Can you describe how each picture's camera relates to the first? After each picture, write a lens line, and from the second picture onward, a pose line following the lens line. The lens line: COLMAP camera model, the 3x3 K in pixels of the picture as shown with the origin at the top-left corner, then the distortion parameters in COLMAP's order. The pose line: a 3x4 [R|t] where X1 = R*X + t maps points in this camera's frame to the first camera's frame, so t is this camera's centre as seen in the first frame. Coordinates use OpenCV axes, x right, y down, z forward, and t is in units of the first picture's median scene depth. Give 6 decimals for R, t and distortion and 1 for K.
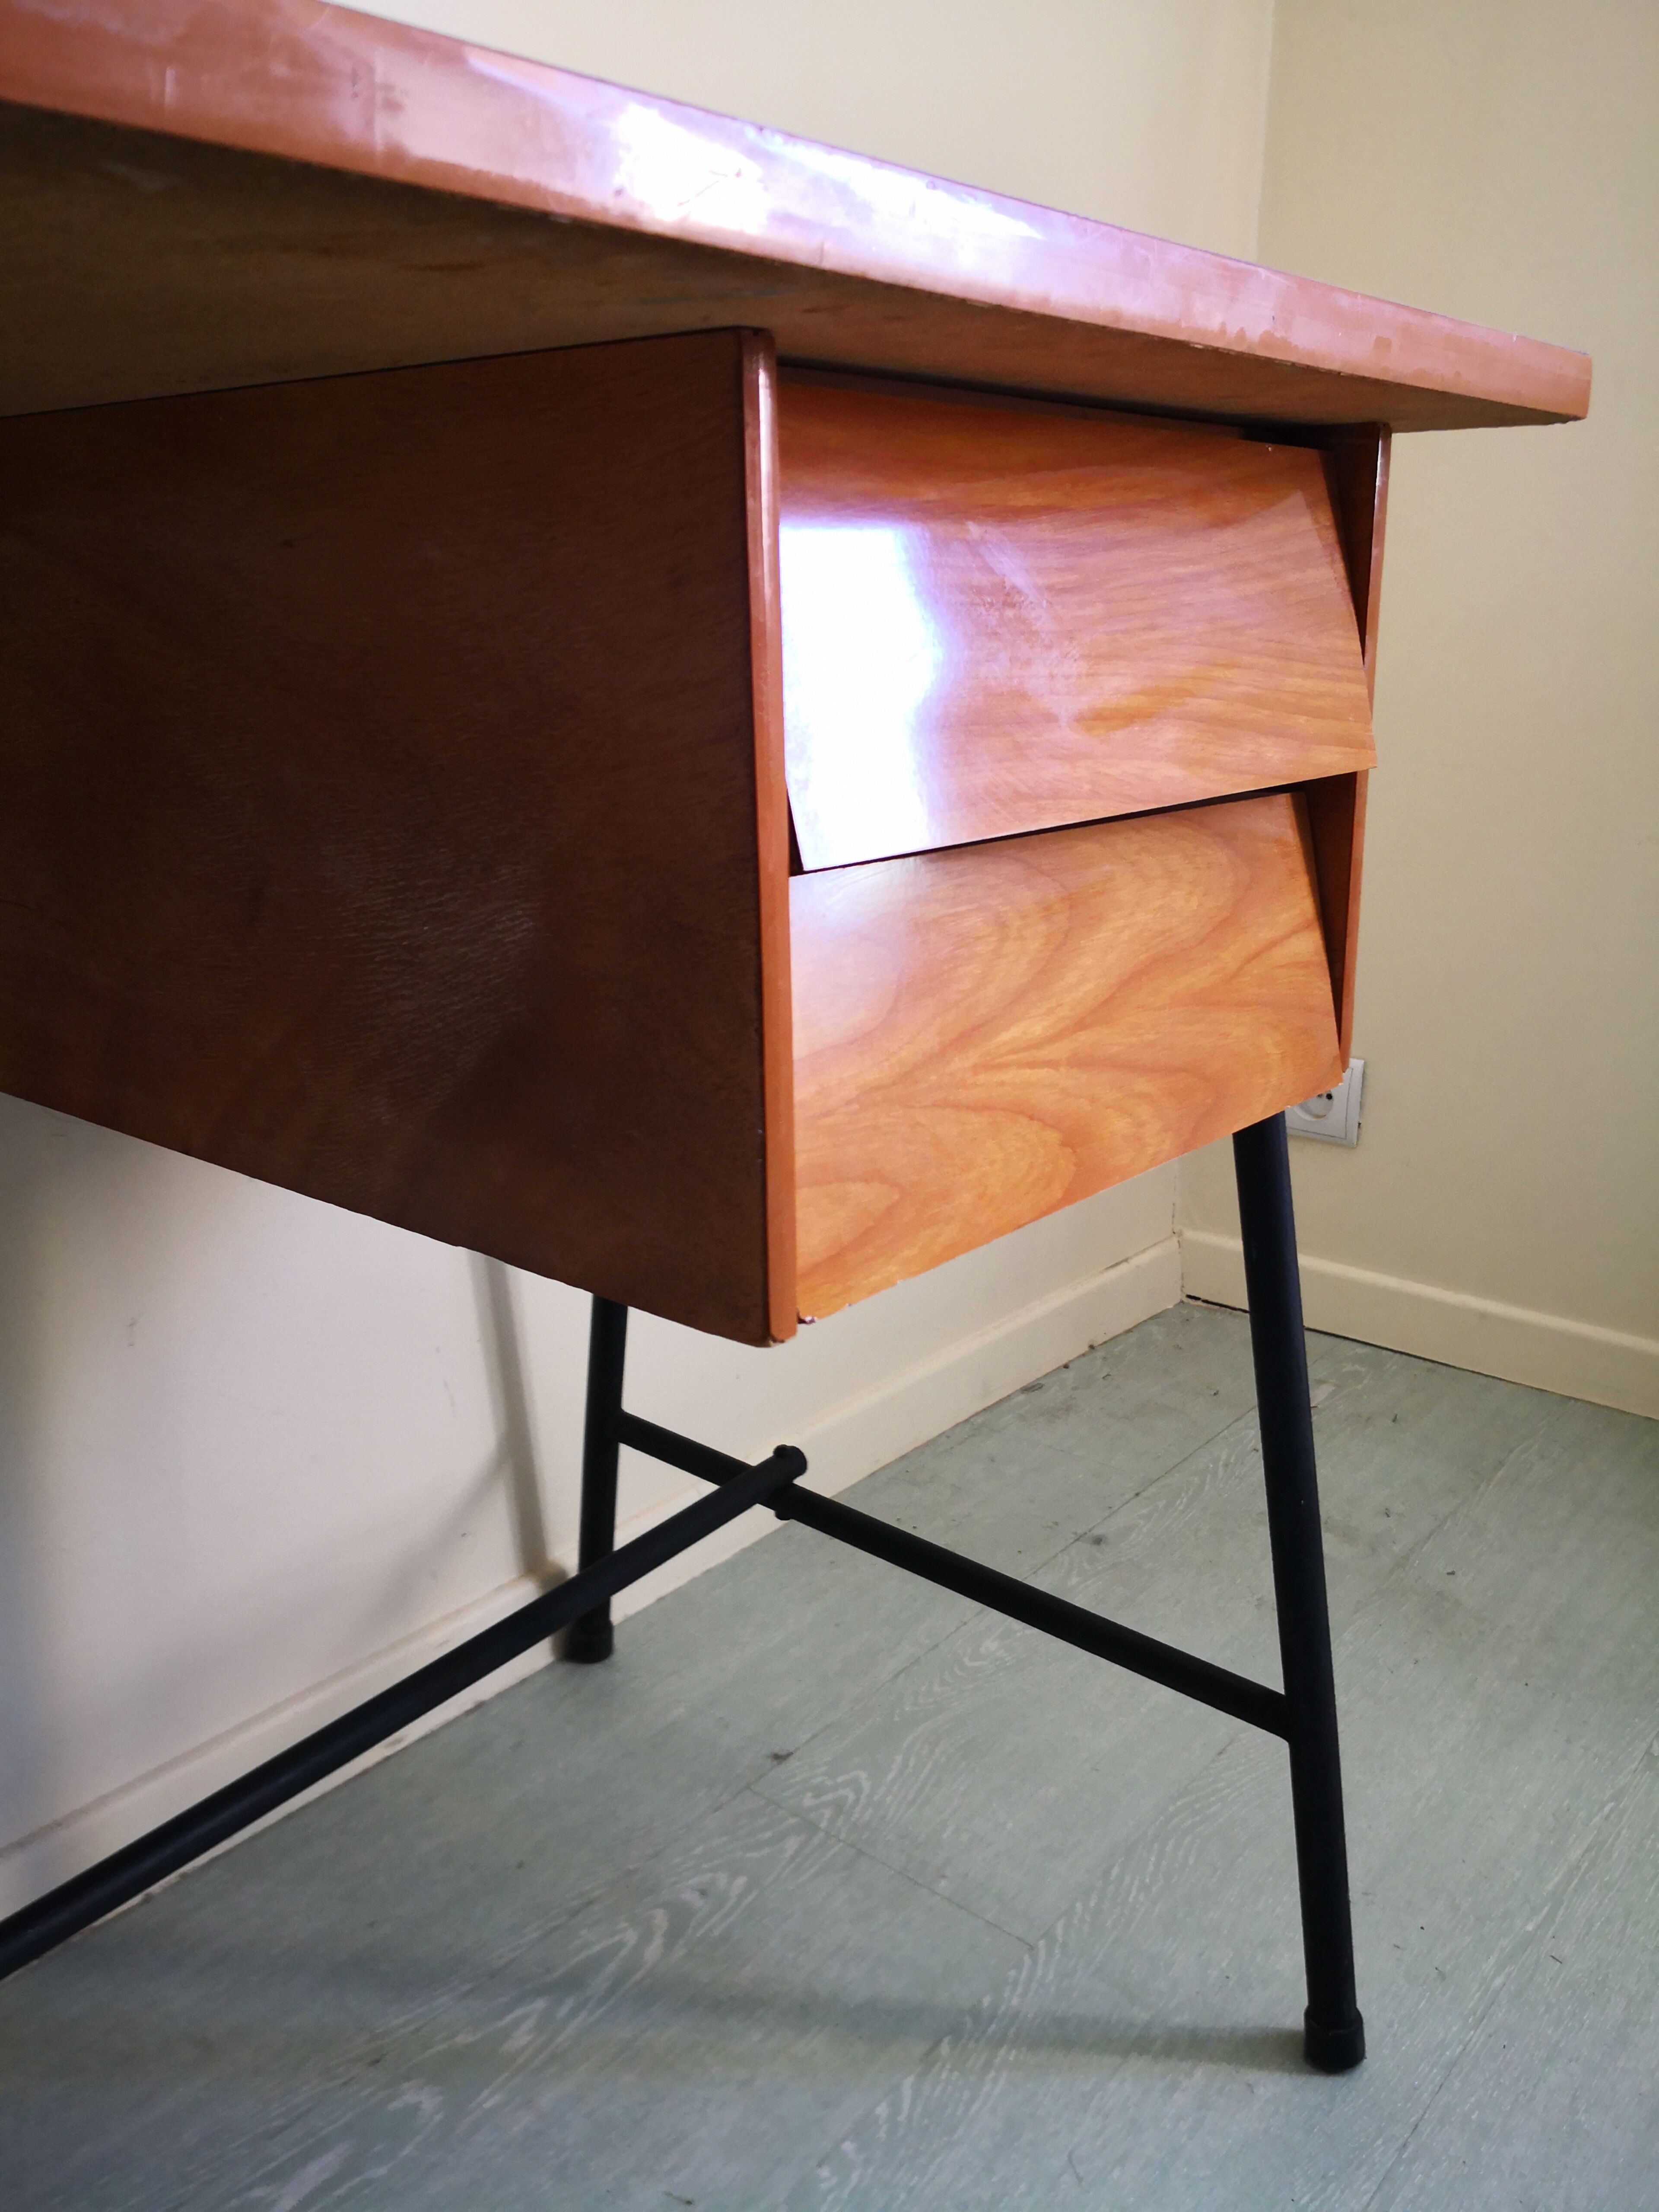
lens RADIAL K [[1799.1, 0, 805.8], [0, 1799.1, 1092.3], [0, 0, 1]] dist [0.008494, -0.005596]
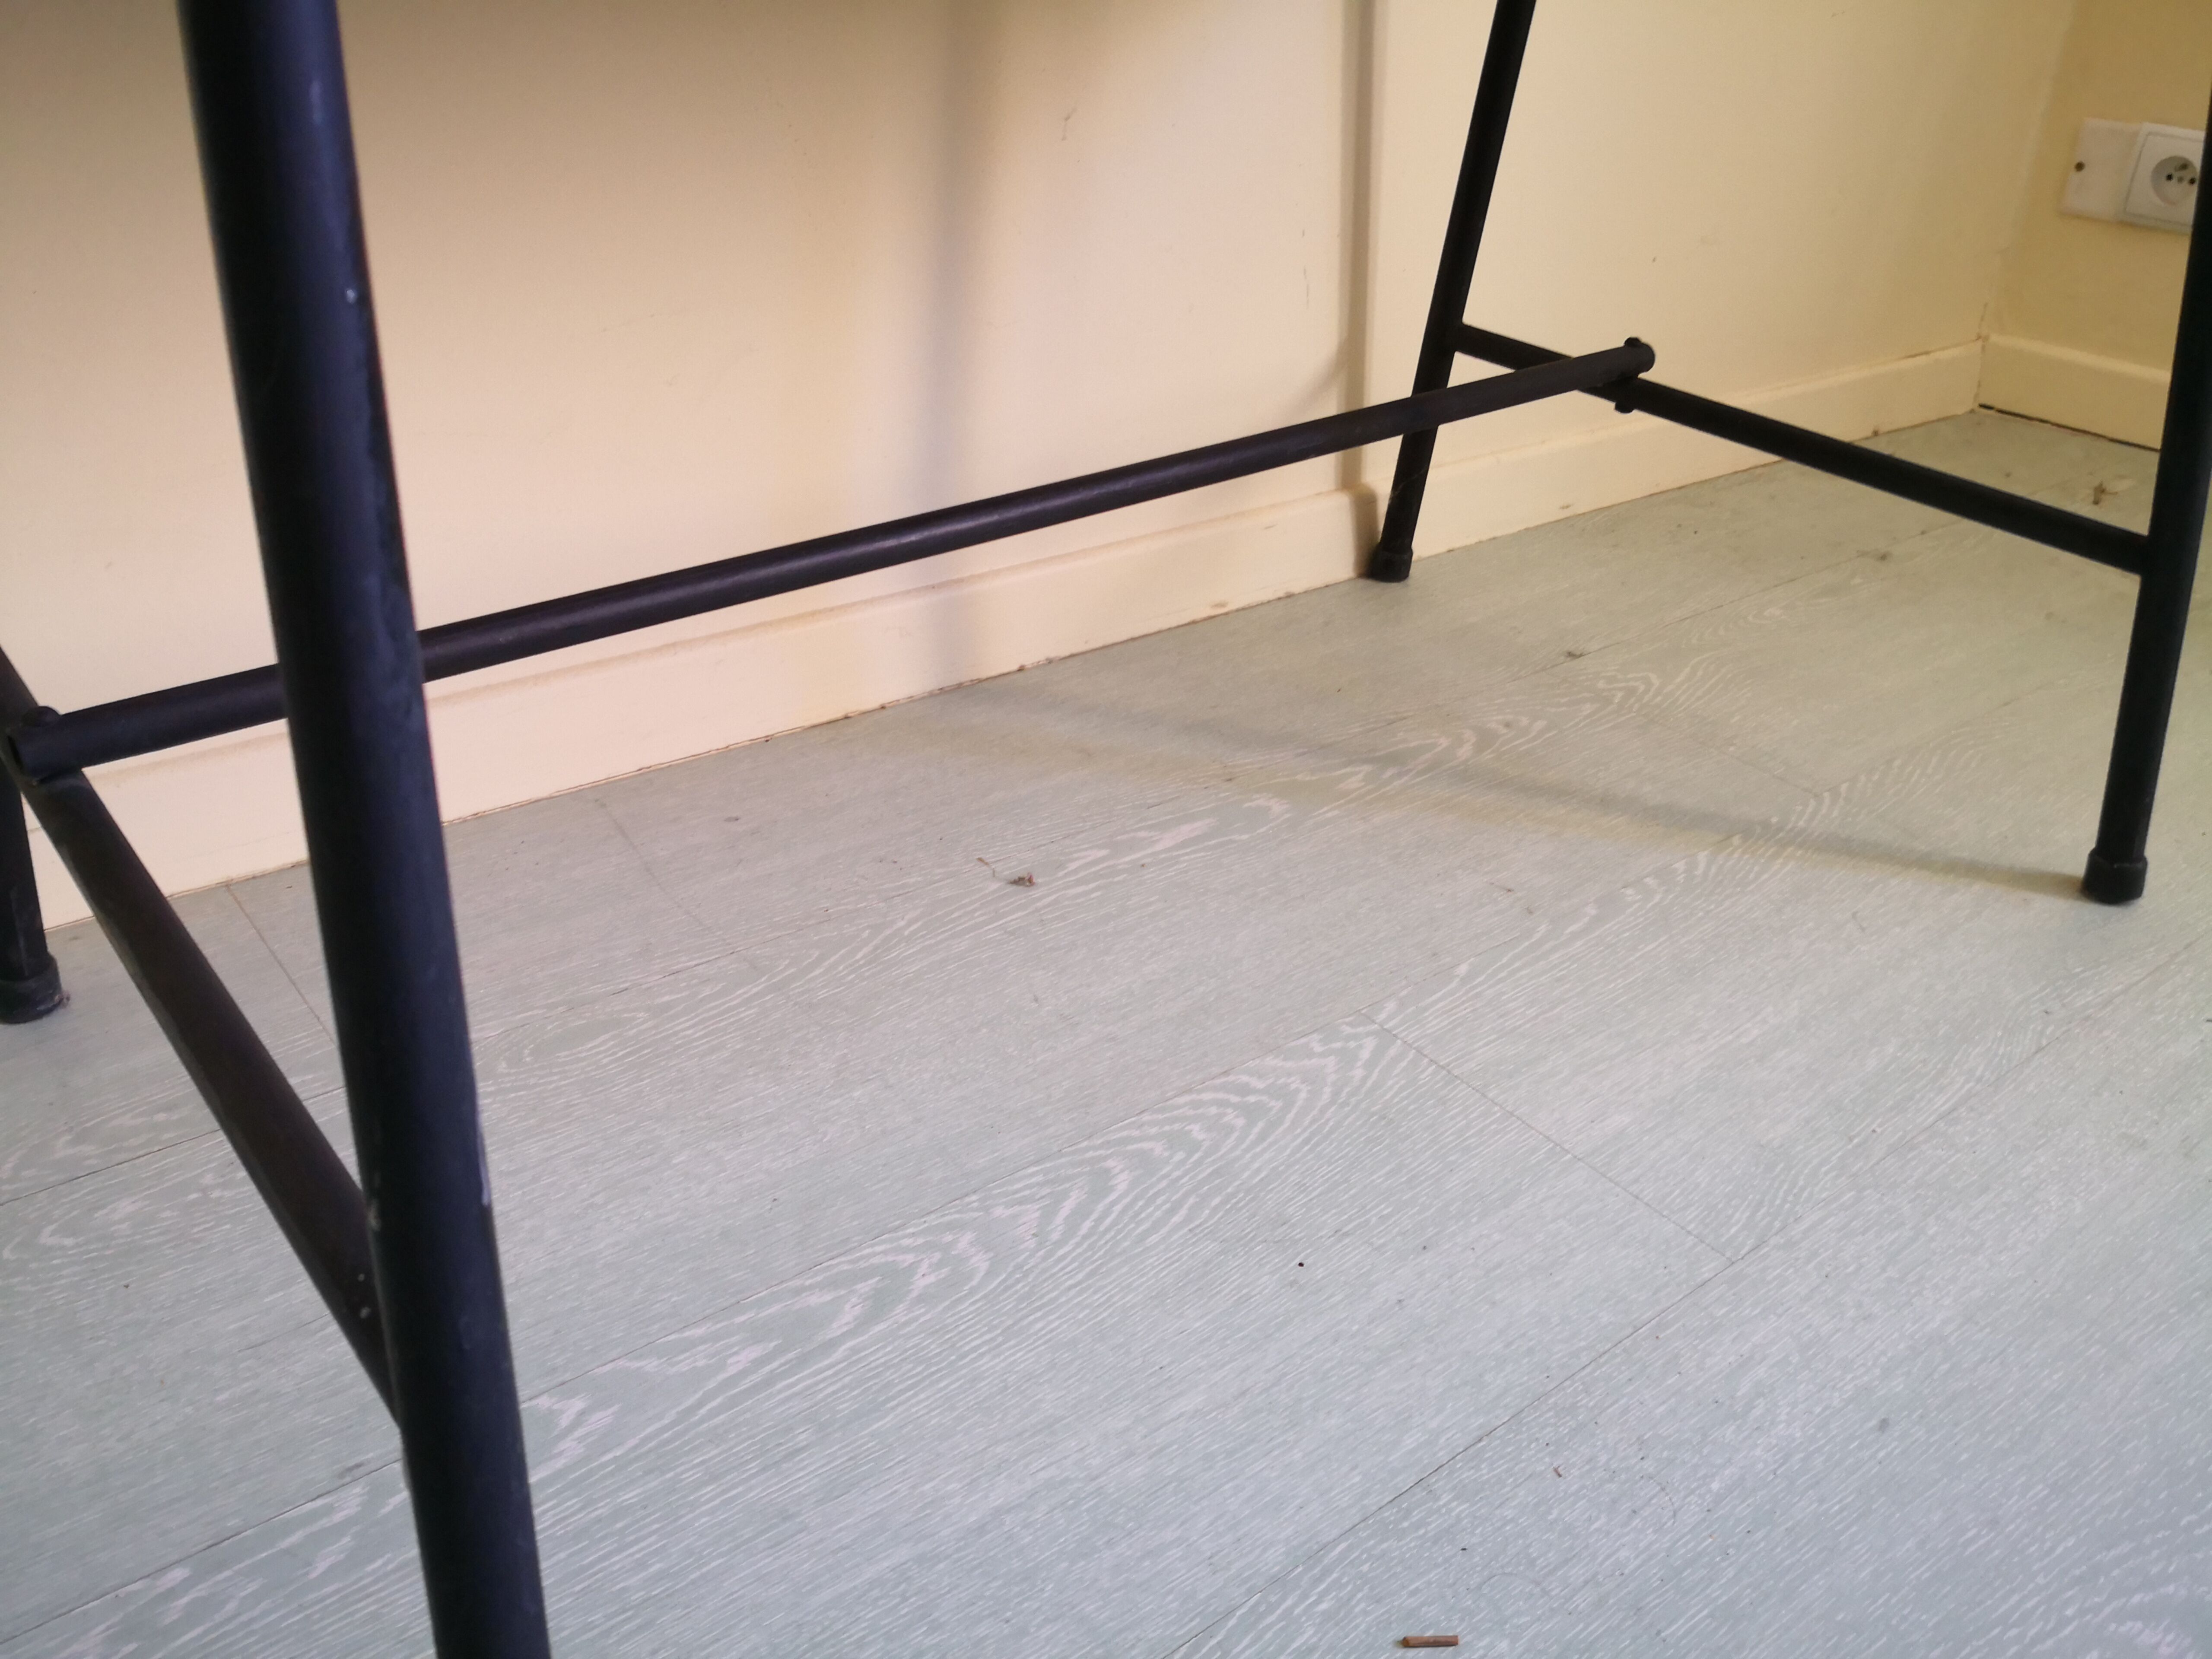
lens RADIAL K [[1799.1, 0, 1111.9], [0, 1799.1, 800.4], [0, 0, 1]] dist [0.008494, -0.005596]
pose [[0.977612, 0.133516, -0.162630, -0.126042], [-0.093640, 0.968204, 0.231977, 0.296449], [0.188432, -0.211555, 0.959030, -0.135017]]
